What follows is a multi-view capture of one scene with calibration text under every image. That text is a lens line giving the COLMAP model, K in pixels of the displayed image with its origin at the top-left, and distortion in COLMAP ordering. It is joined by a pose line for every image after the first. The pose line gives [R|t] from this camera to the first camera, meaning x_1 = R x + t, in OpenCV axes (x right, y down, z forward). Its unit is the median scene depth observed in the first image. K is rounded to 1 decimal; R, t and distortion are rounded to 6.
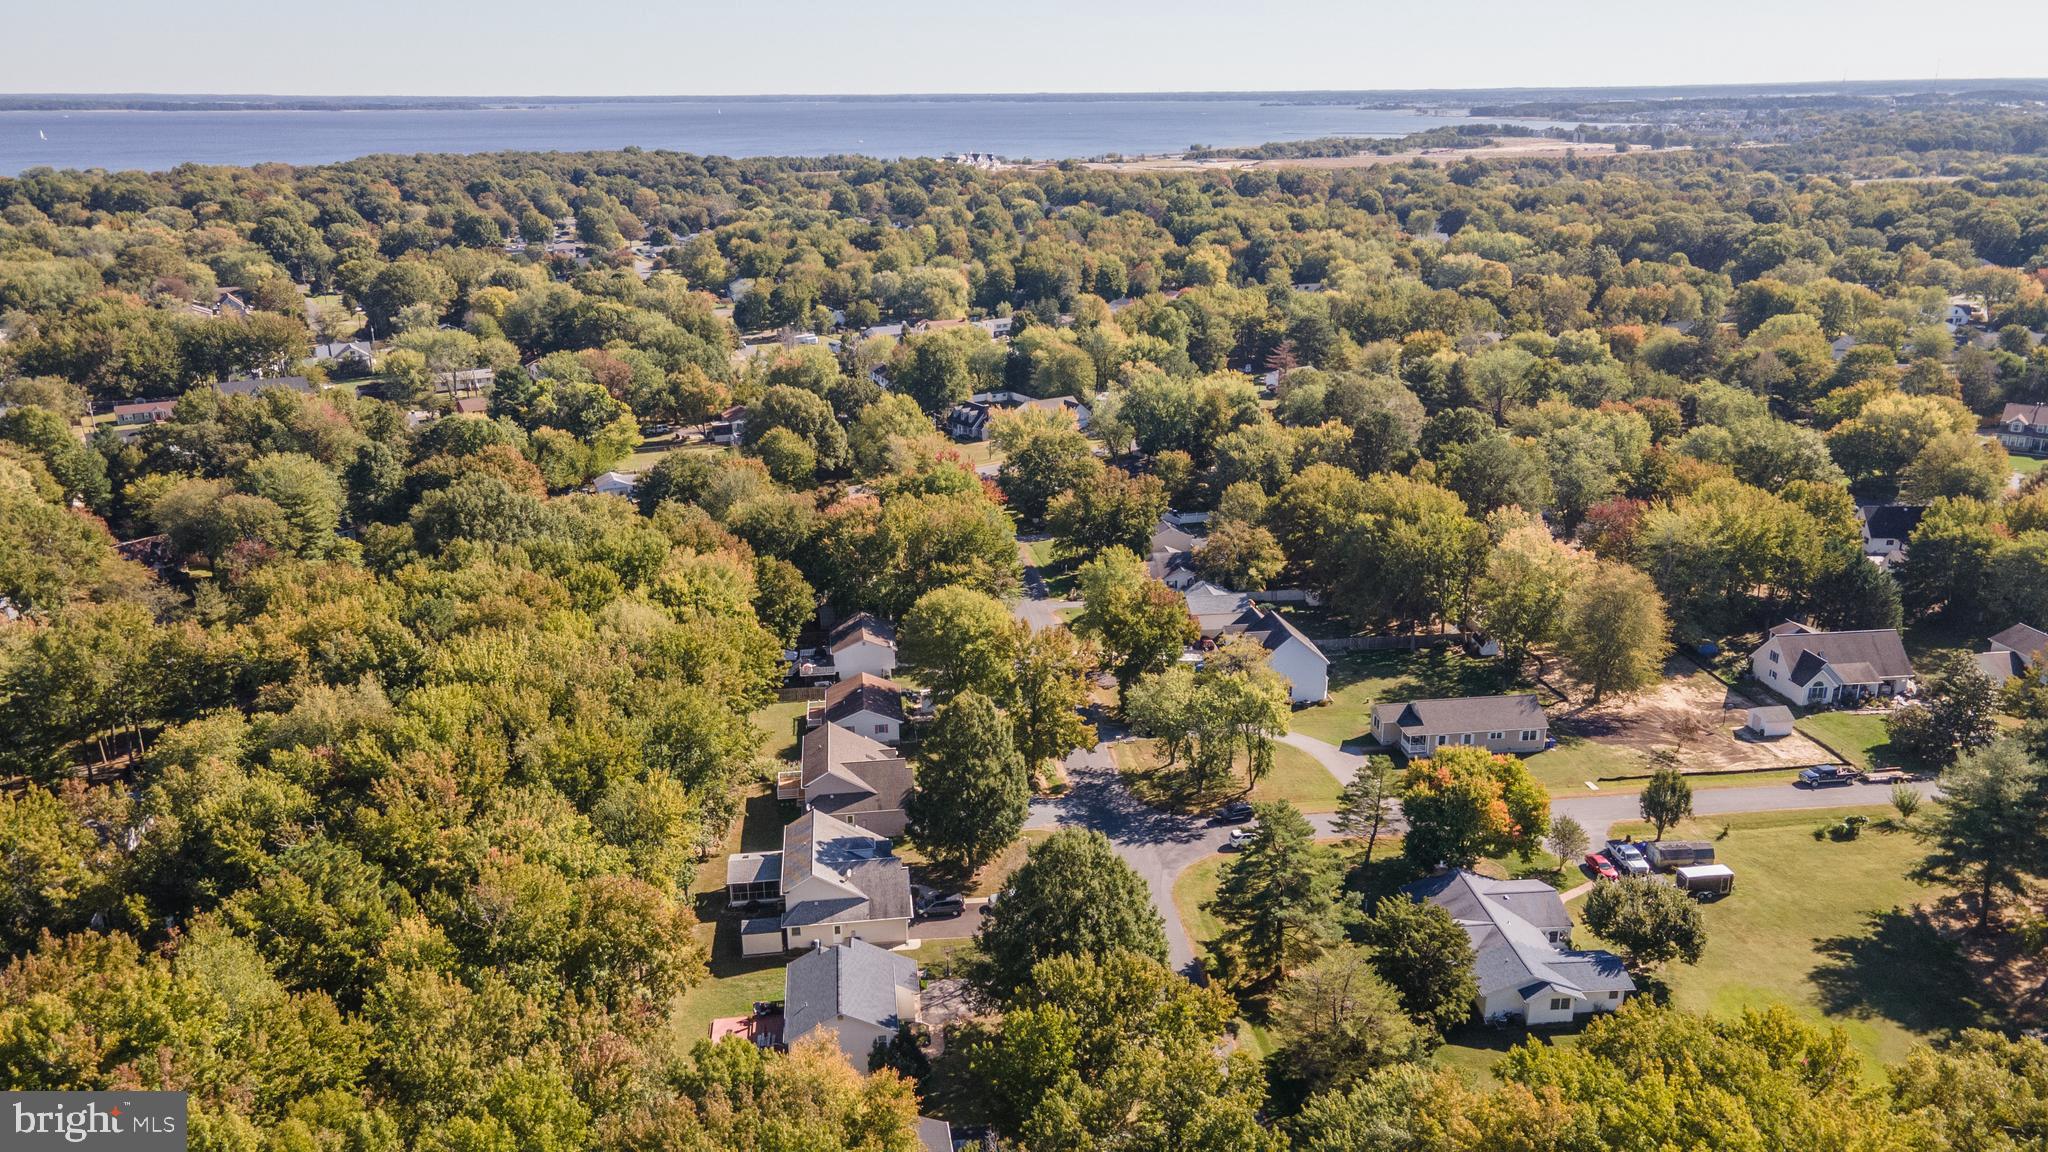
lens RADIAL K [[1449.4, 0, 1024.0], [0, 1449.4, 576.0], [0, 0, 1]] dist [0.094592, 0.000077]
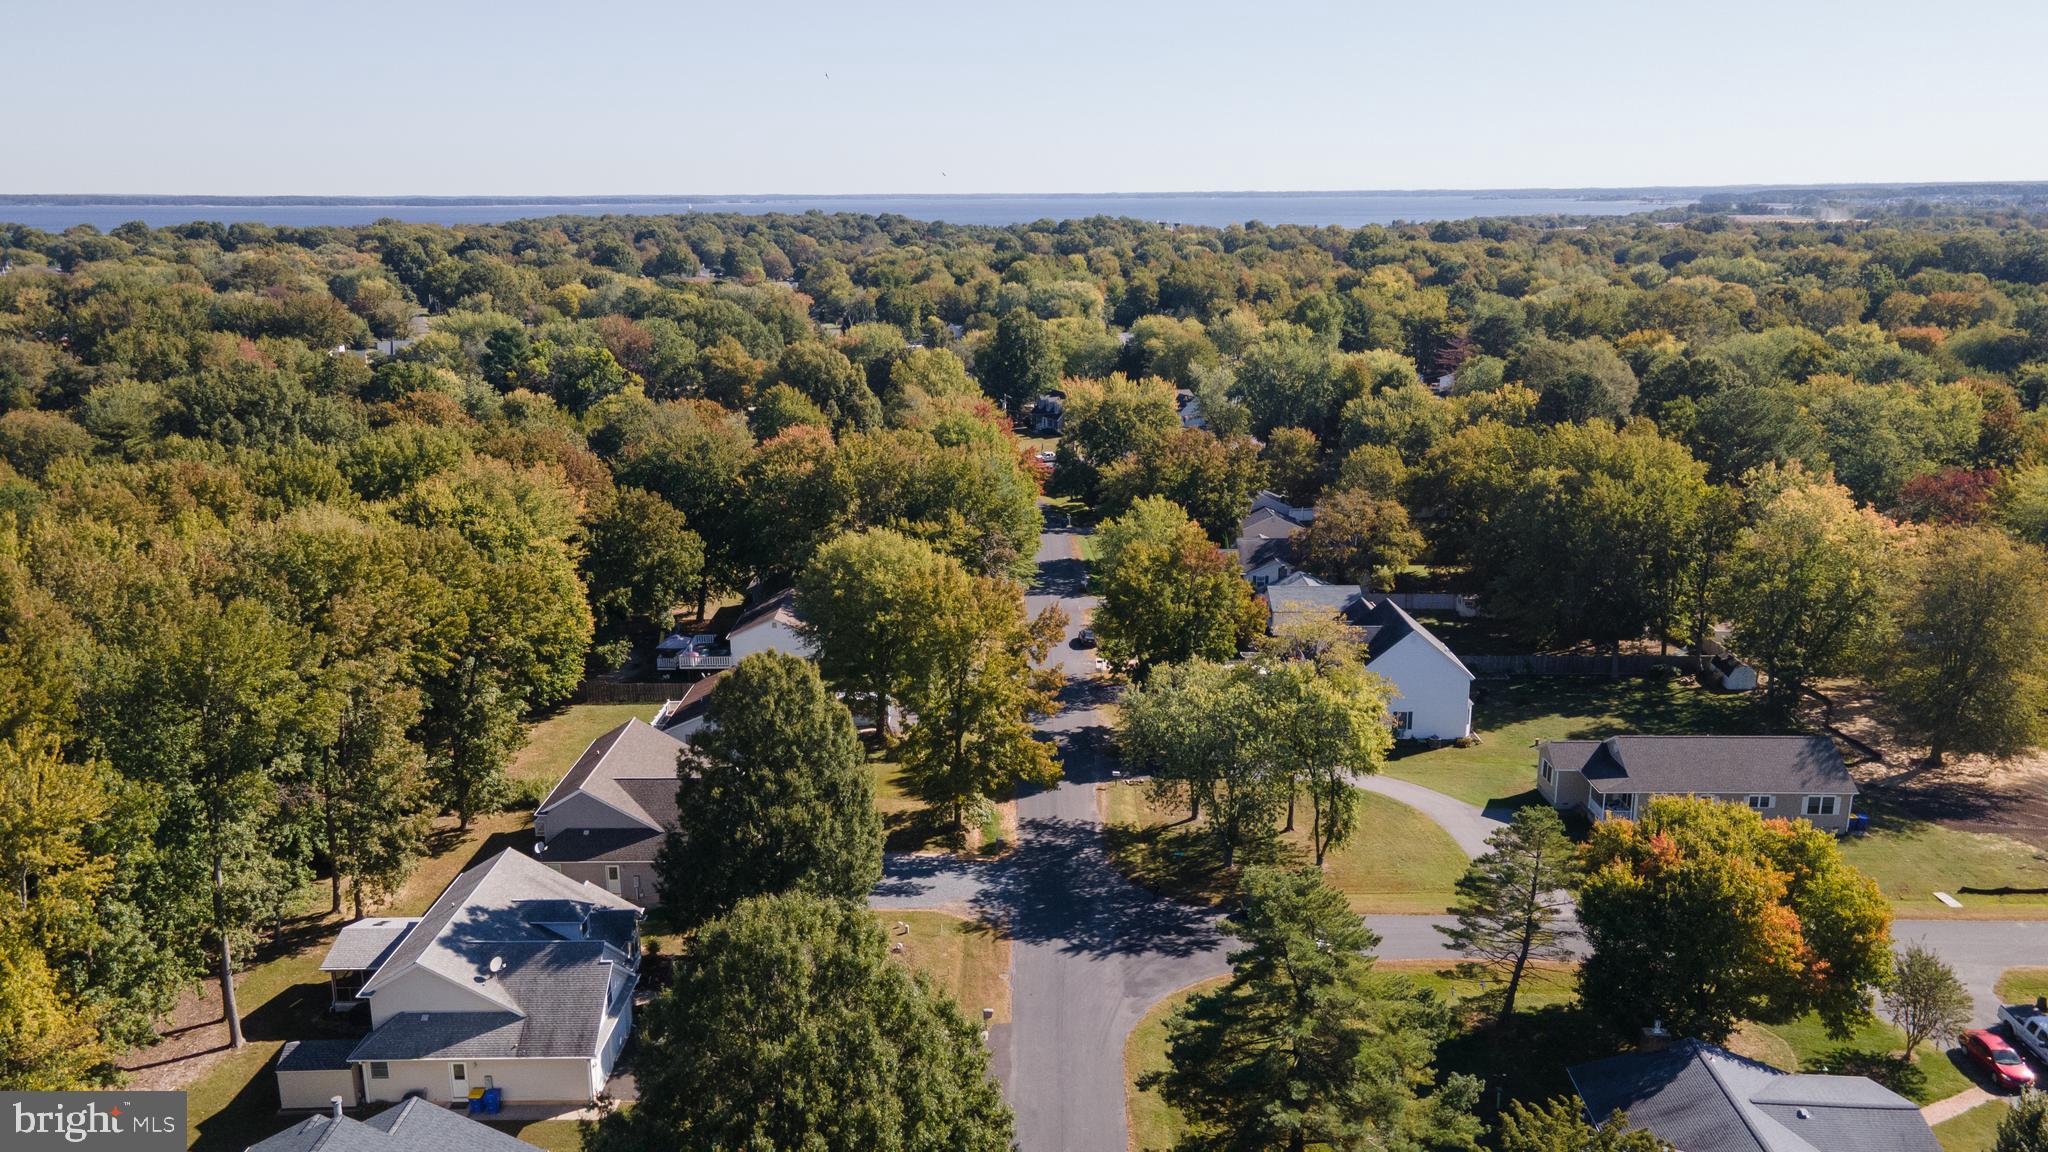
lens RADIAL K [[1466.5, 0, 1024.0], [0, 1466.5, 576.0], [0, 0, 1]] dist [0.000775, 0.115488]
pose [[0.990724, 0.034740, -0.131374, 0.106801], [-0.043000, 0.997237, -0.060567, 0.067202], [0.128907, 0.065655, 0.989481, 0.374792]]
